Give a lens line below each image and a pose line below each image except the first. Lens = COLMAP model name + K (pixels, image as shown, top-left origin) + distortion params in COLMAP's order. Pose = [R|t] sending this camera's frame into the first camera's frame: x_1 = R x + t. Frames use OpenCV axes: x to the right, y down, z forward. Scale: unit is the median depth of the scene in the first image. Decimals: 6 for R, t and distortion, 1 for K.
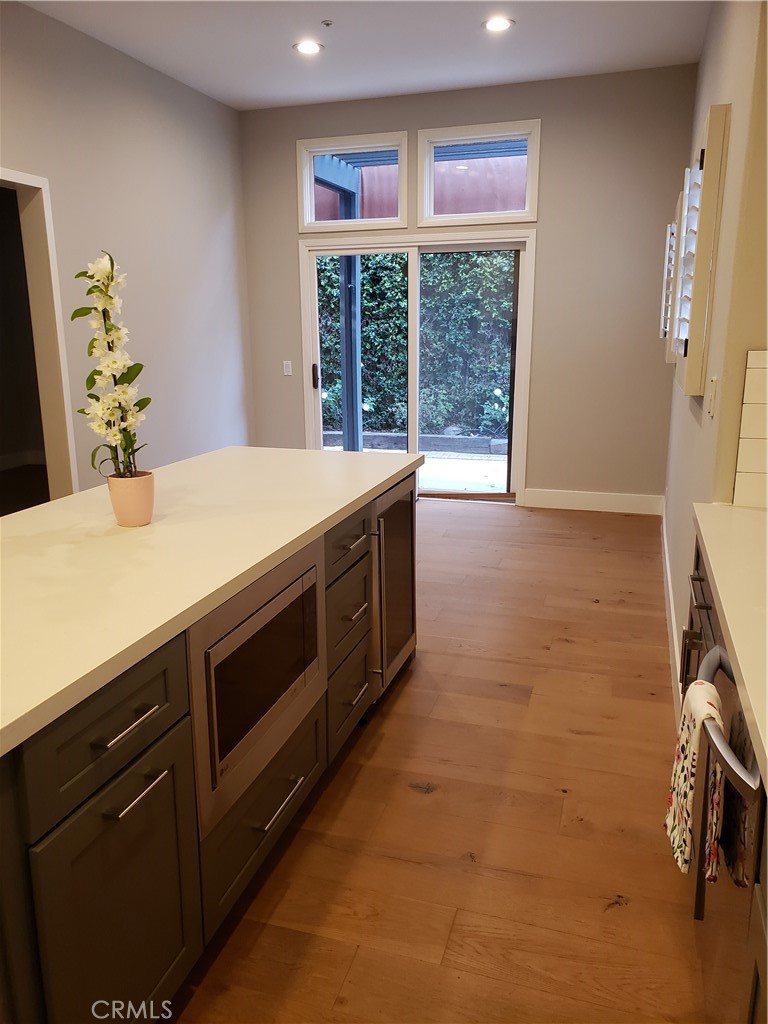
lens RADIAL K [[787.0, 0, 384.0], [0, 787.0, 512.0], [0, 0, 1]] dist [0.168266, -0.001147]
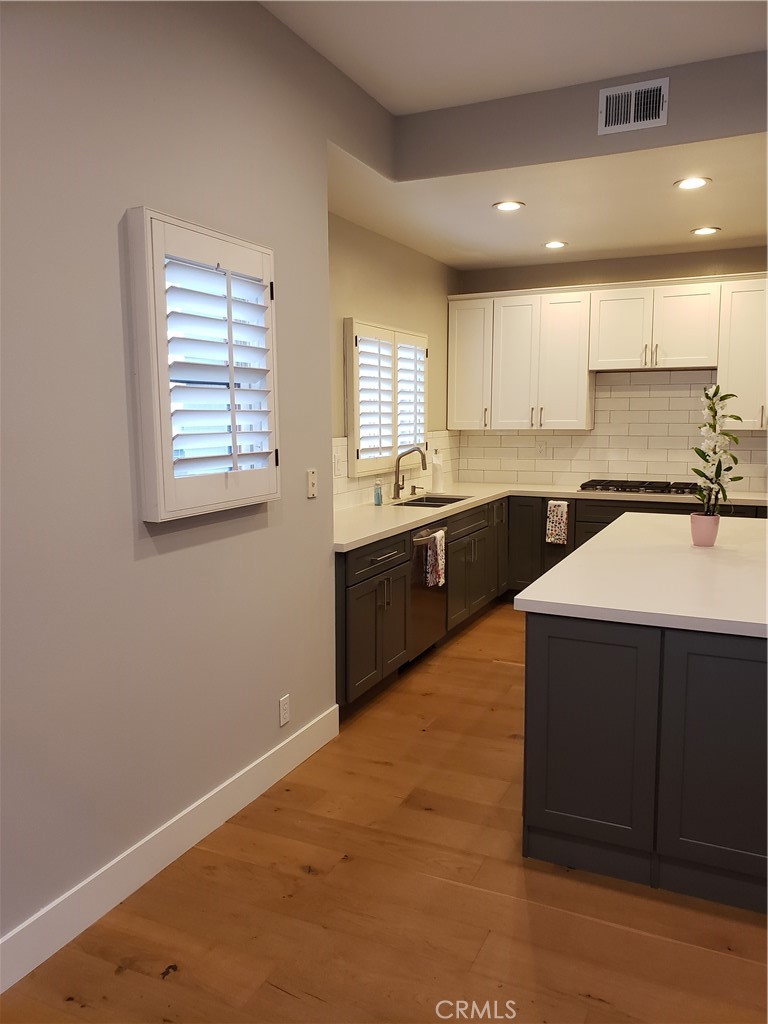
lens RADIAL K [[814.1, 0, 384.0], [0, 814.1, 512.0], [0, 0, 1]] dist [0.040742, -0.007765]
pose [[-0.991648, -0.003977, 0.128914, 0.072266], [0.042334, 0.934108, 0.354471, -0.417971], [-0.121829, 0.356968, -0.926138, 1.636256]]
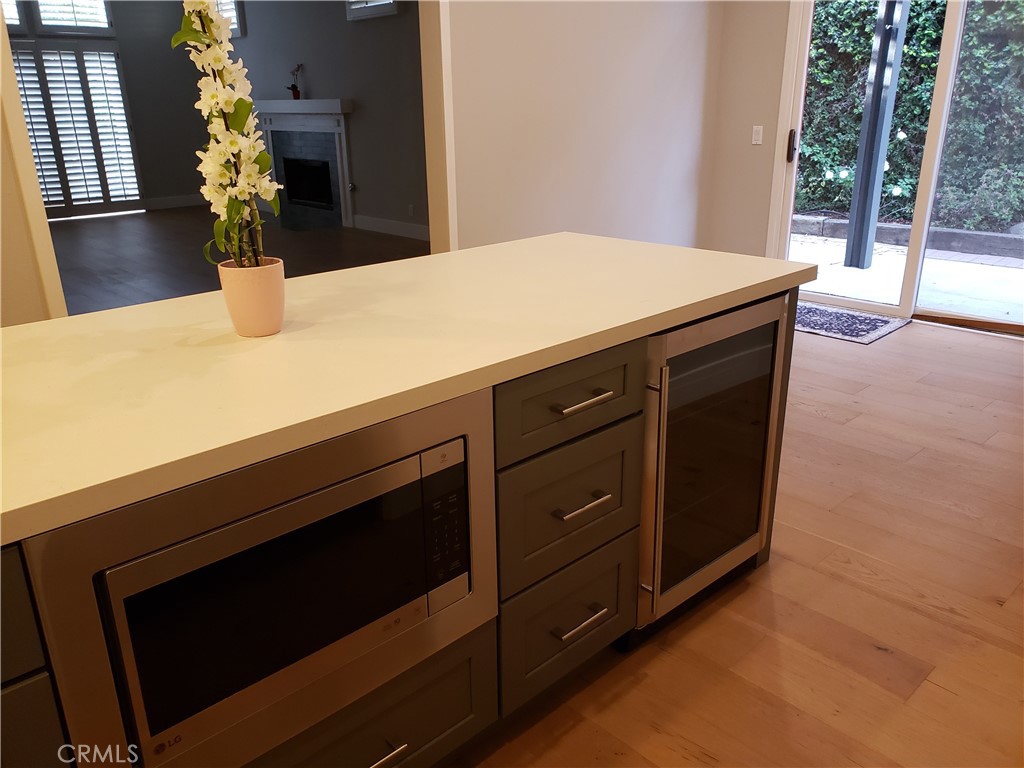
lens RADIAL K [[814.1, 0, 512.0], [0, 814.1, 384.0], [0, 0, 1]] dist [0.040742, -0.007765]
pose [[0.873718, 0.160968, -0.459027, 0.146981], [-0.110121, 0.984615, 0.135673, -0.040317], [0.473804, -0.067991, 0.878002, 0.283506]]
